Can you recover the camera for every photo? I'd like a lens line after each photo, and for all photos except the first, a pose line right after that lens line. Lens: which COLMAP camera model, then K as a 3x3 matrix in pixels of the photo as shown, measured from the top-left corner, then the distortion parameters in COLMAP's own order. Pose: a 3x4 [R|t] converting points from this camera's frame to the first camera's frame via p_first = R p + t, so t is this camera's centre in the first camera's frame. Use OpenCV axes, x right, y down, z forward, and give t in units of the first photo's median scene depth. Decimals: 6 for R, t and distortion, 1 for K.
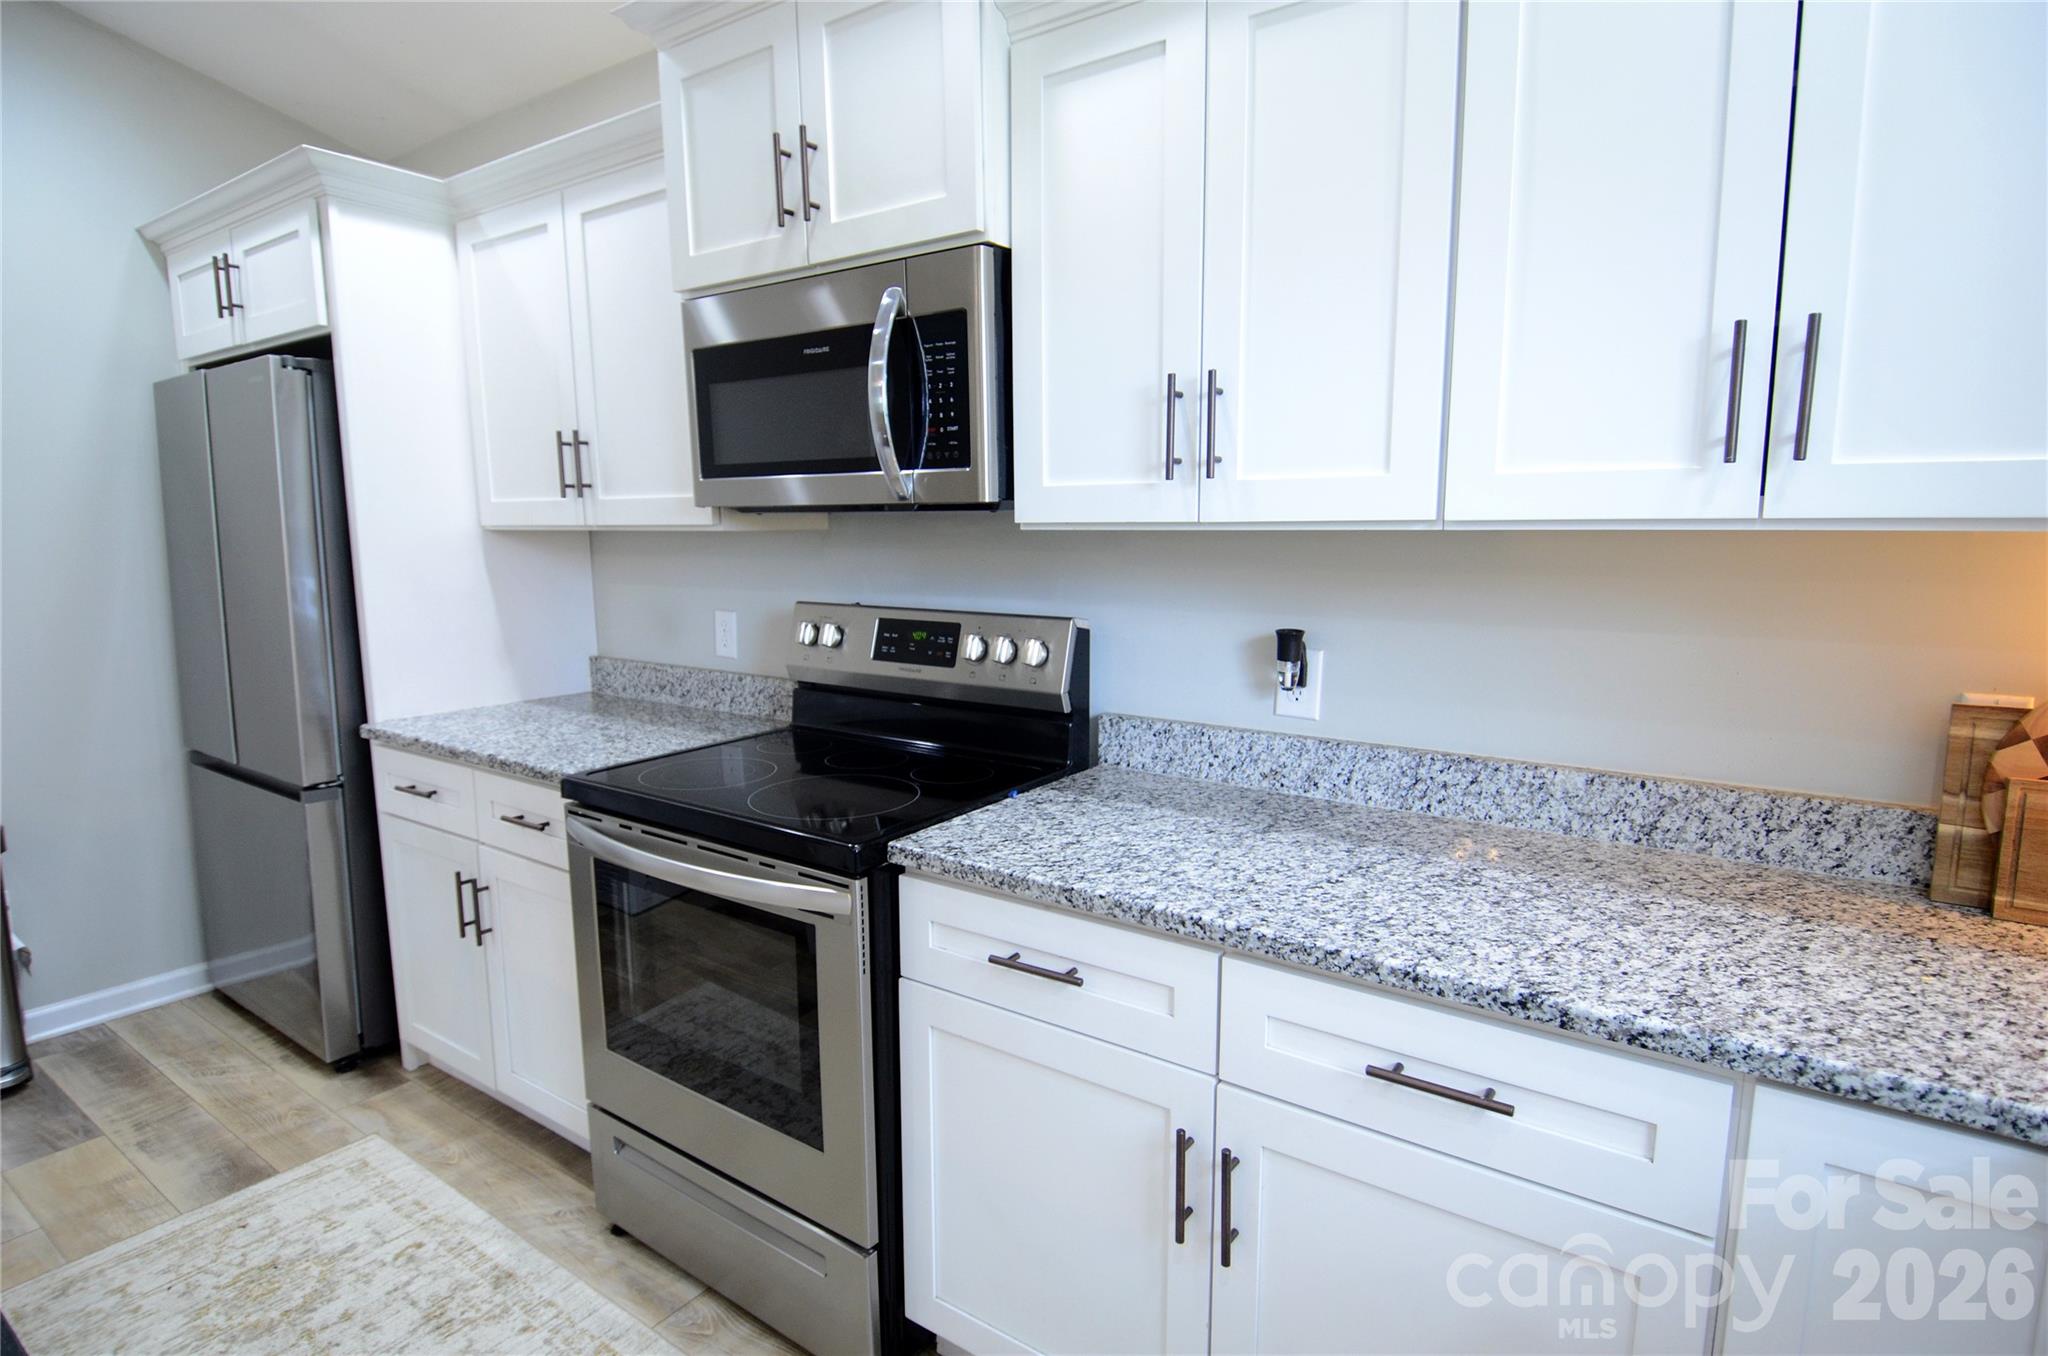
lens RADIAL K [[1066.0, 0, 1026.6], [0, 1066.0, 682.6], [0, 0, 1]] dist [0.016138, -0.024091]
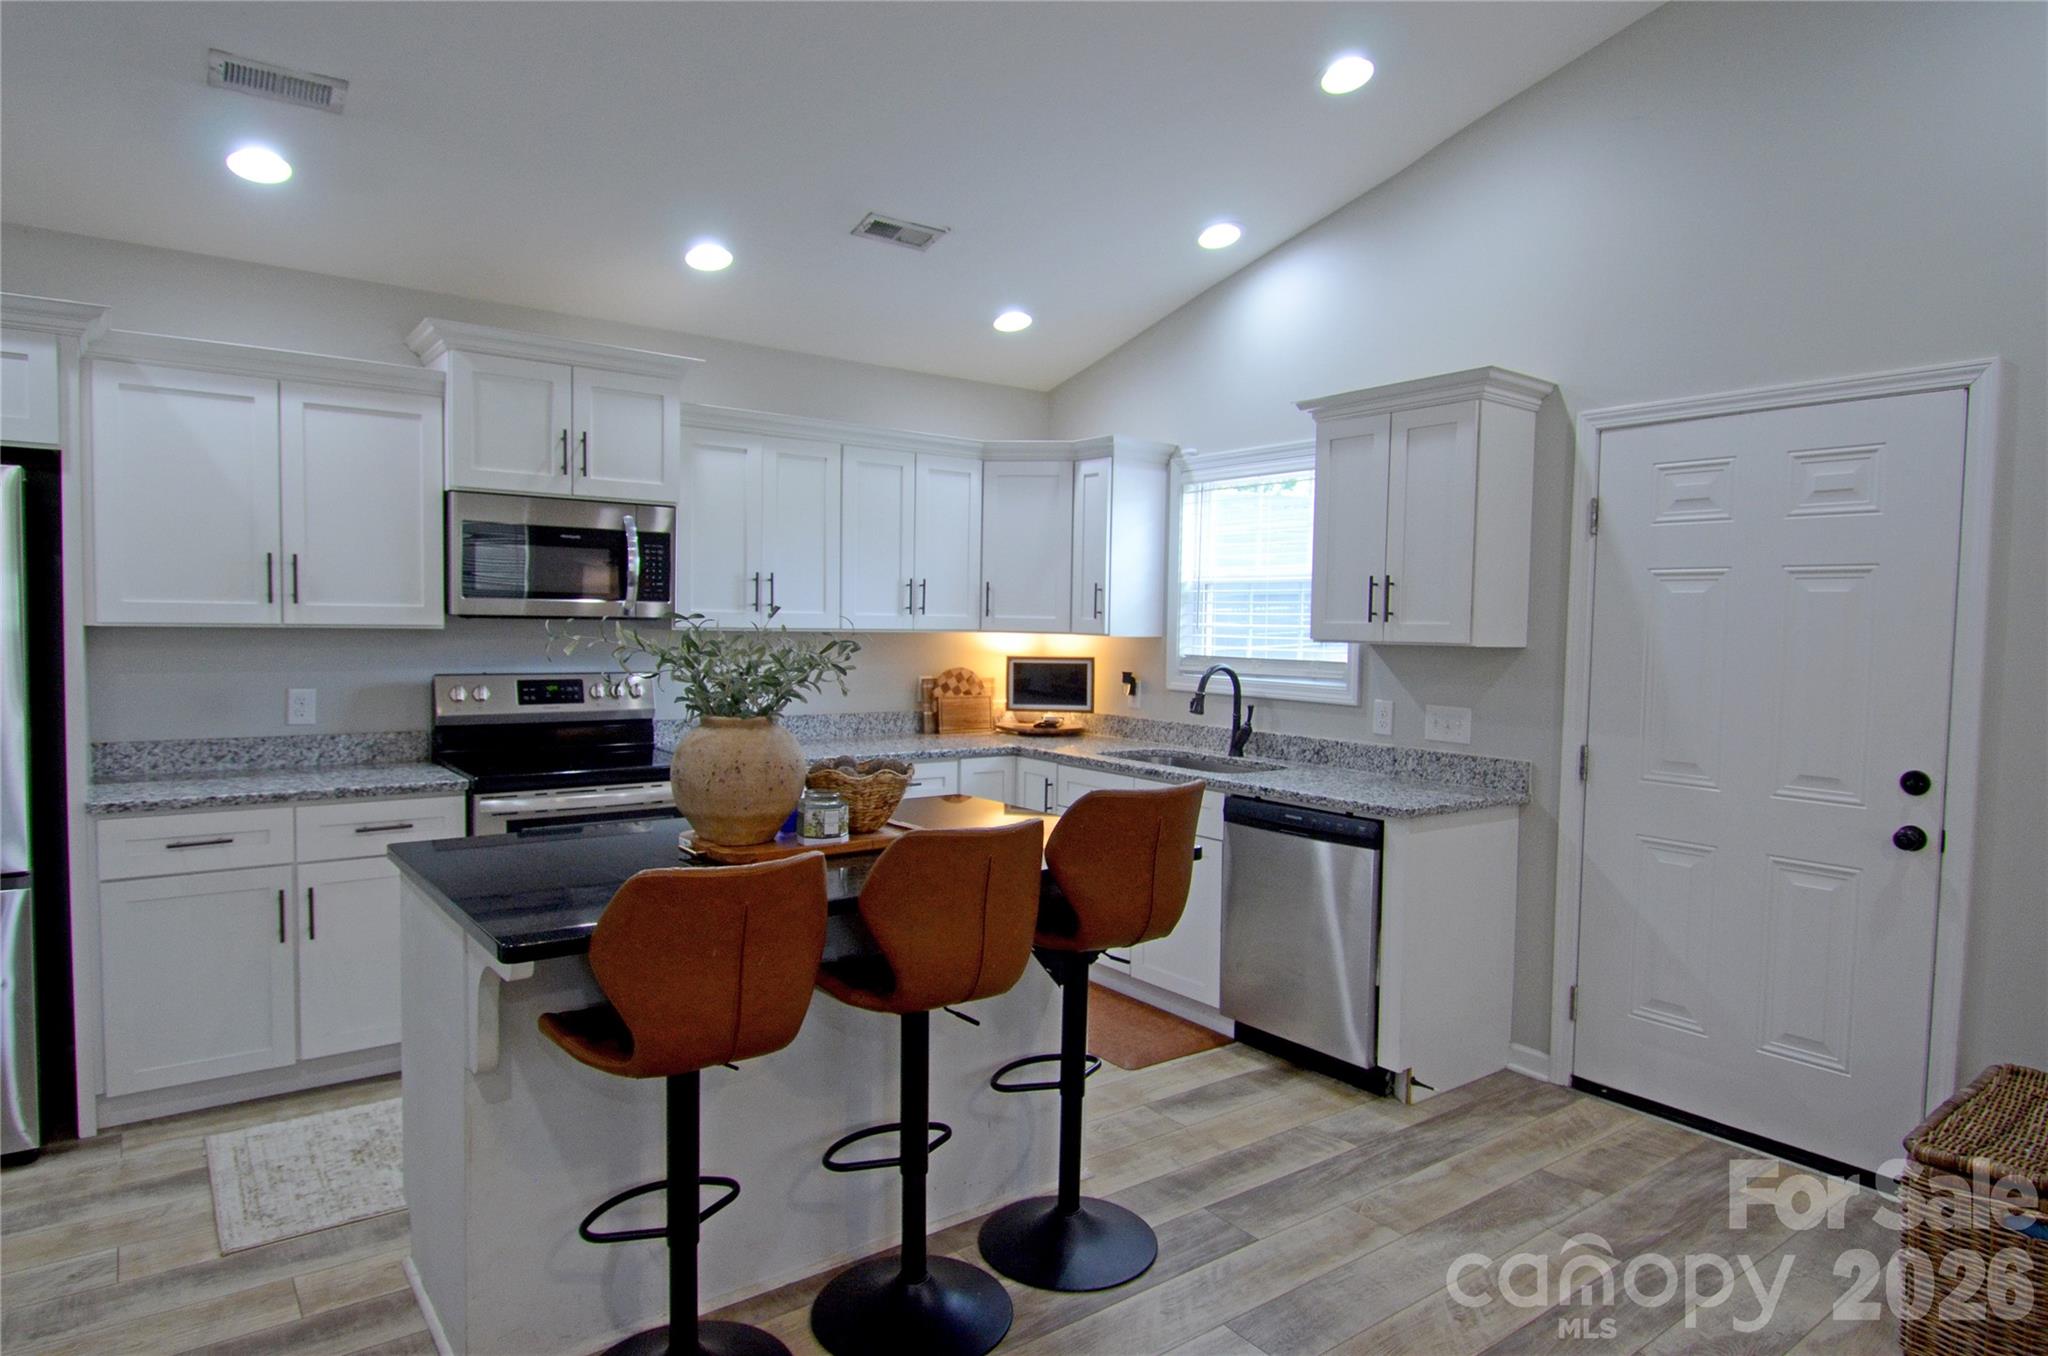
lens RADIAL K [[1190.0, 0, 1030.4], [0, 1190.0, 684.5], [0, 0, 1]] dist [0.002489, 0.000246]
pose [[0.297662, -0.043881, 0.953662, -2.759708], [0.123567, 0.992311, 0.007091, 0.053817], [-0.946641, 0.115730, 0.300795, -0.544153]]
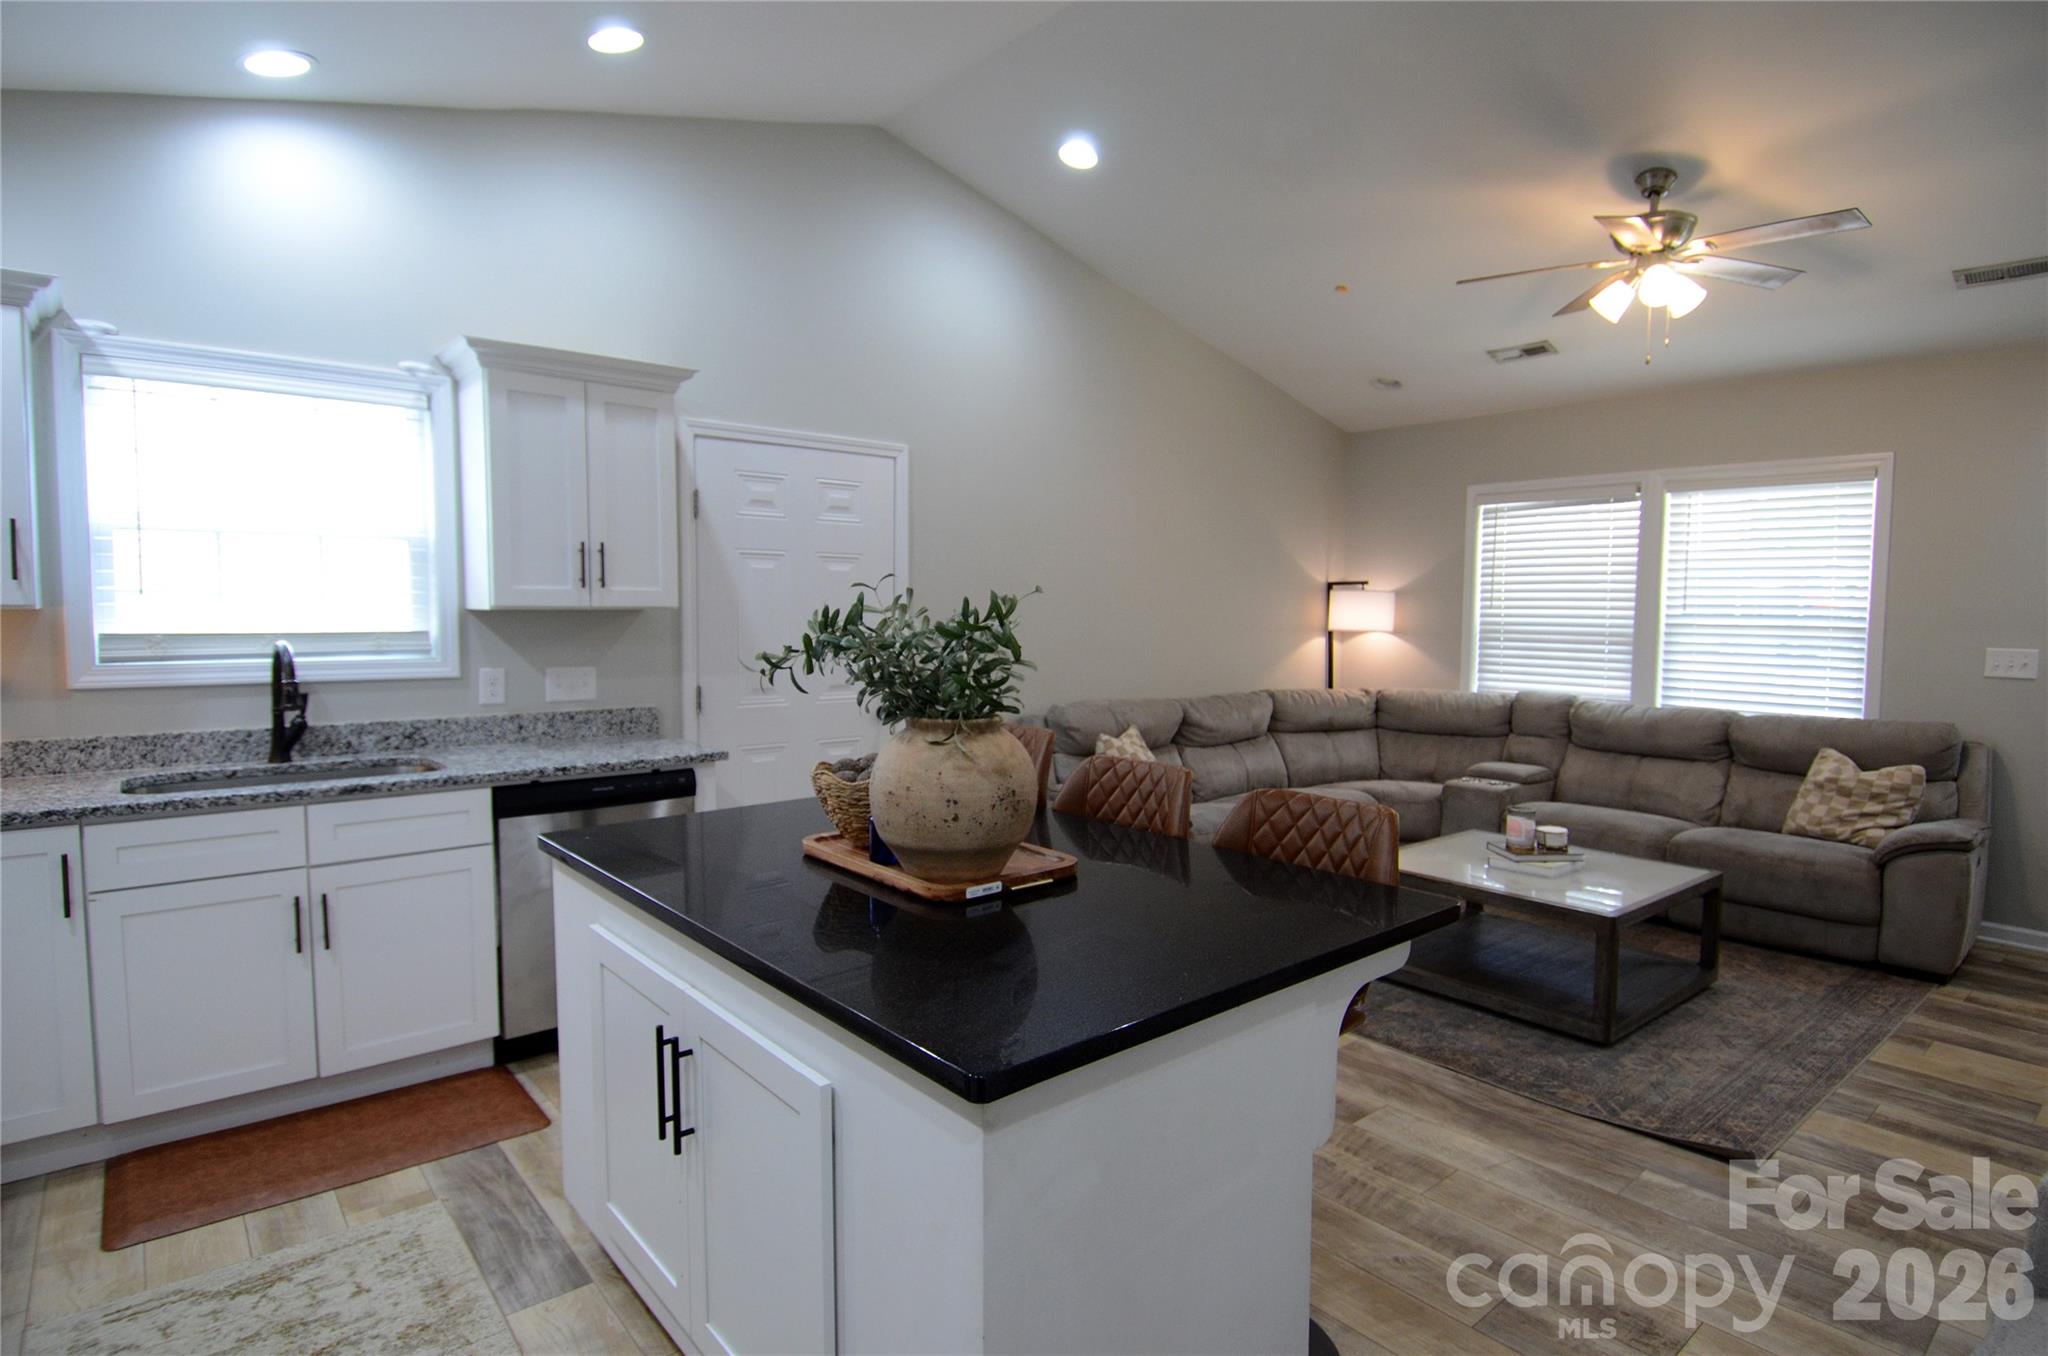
lens RADIAL K [[1066.0, 0, 1022.5], [0, 1066.0, 677.0], [0, 0, 1]] dist [0.016138, -0.024091]
pose [[-0.971275, -0.022415, 0.236901, -1.454050], [0.028435, 0.977488, 0.209065, -0.268992], [-0.236254, 0.209796, -0.948773, 1.742923]]
